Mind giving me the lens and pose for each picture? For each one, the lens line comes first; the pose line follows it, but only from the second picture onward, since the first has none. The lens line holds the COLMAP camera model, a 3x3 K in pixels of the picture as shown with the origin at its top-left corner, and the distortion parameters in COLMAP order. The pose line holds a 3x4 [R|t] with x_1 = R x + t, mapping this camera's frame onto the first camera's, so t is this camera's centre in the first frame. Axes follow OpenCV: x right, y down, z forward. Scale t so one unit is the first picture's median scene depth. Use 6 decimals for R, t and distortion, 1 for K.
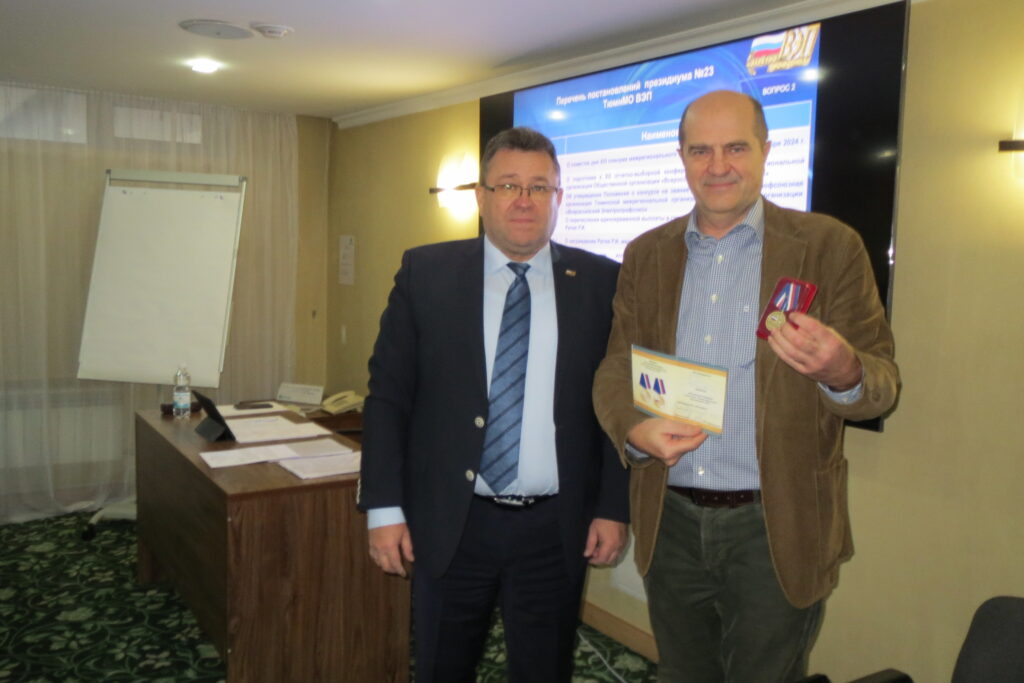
lens RADIAL K [[881.6, 0, 510.3], [0, 881.6, 346.9], [0, 0, 1]] dist [0.033558, -0.028592]
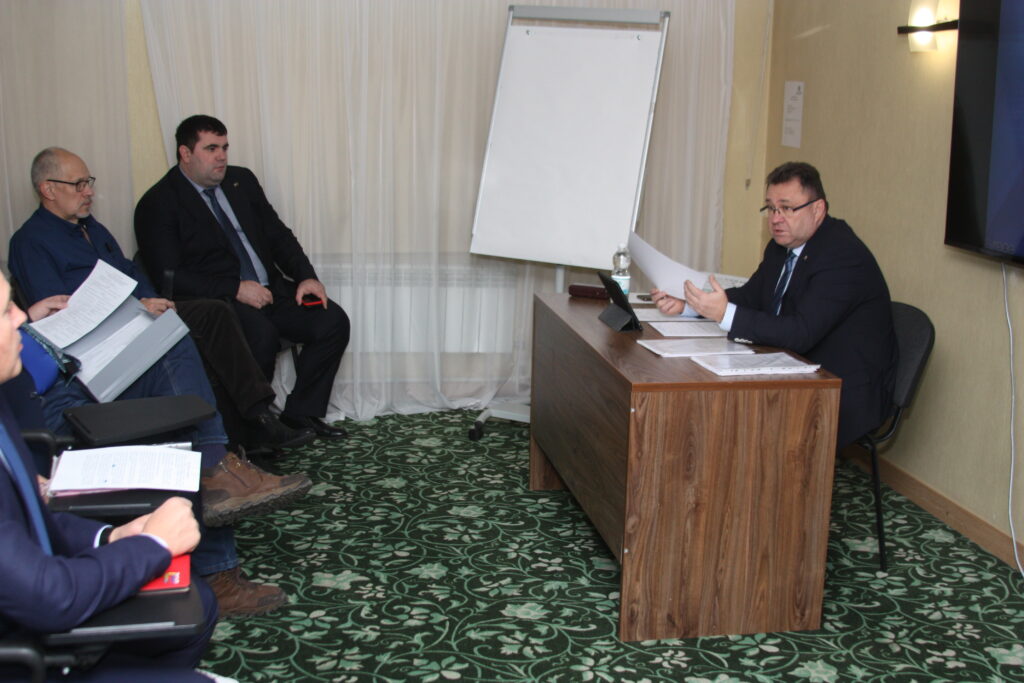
lens RADIAL K [[1350.9, 0, 559.1], [0, 1350.9, 349.2], [0, 0, 1]] dist [-0.111839, 0.000000]
pose [[0.933230, 0.072591, -0.351870, 0.081753], [-0.041879, 0.994678, 0.094133, 0.002117], [0.356831, -0.073111, 0.931304, -0.268052]]
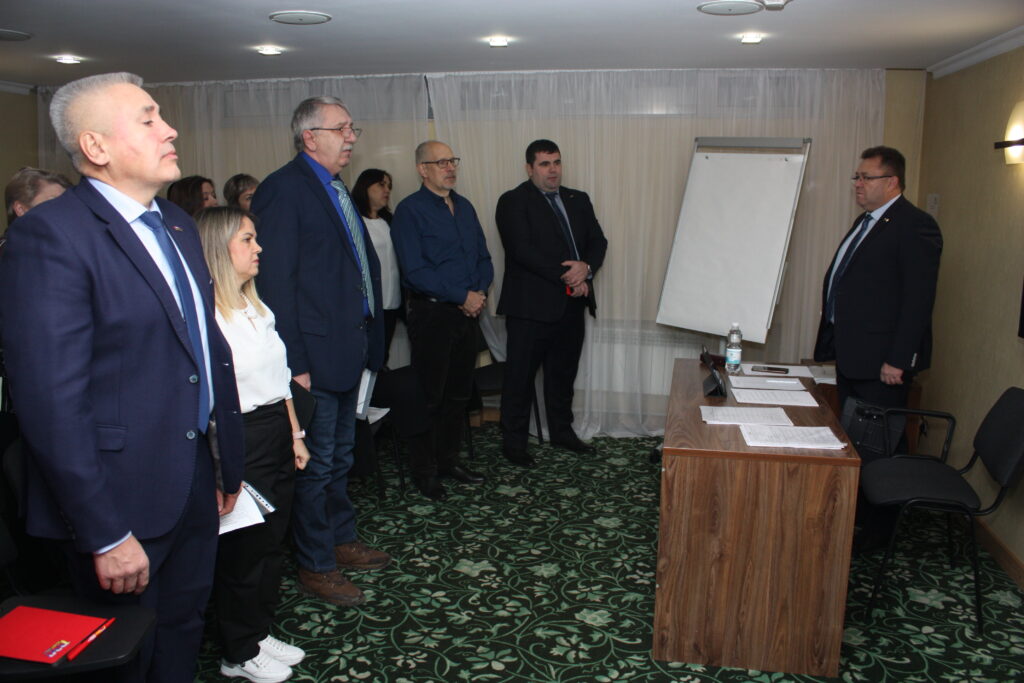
lens RADIAL K [[870.7, 0, 504.6], [0, 870.7, 332.6], [0, 0, 1]] dist [-0.136524, 0.118441]
pose [[0.710647, 0.097215, -0.696800, 0.216810], [-0.062789, 0.995219, 0.074813, -0.032702], [0.700741, -0.009414, 0.713354, 0.087888]]
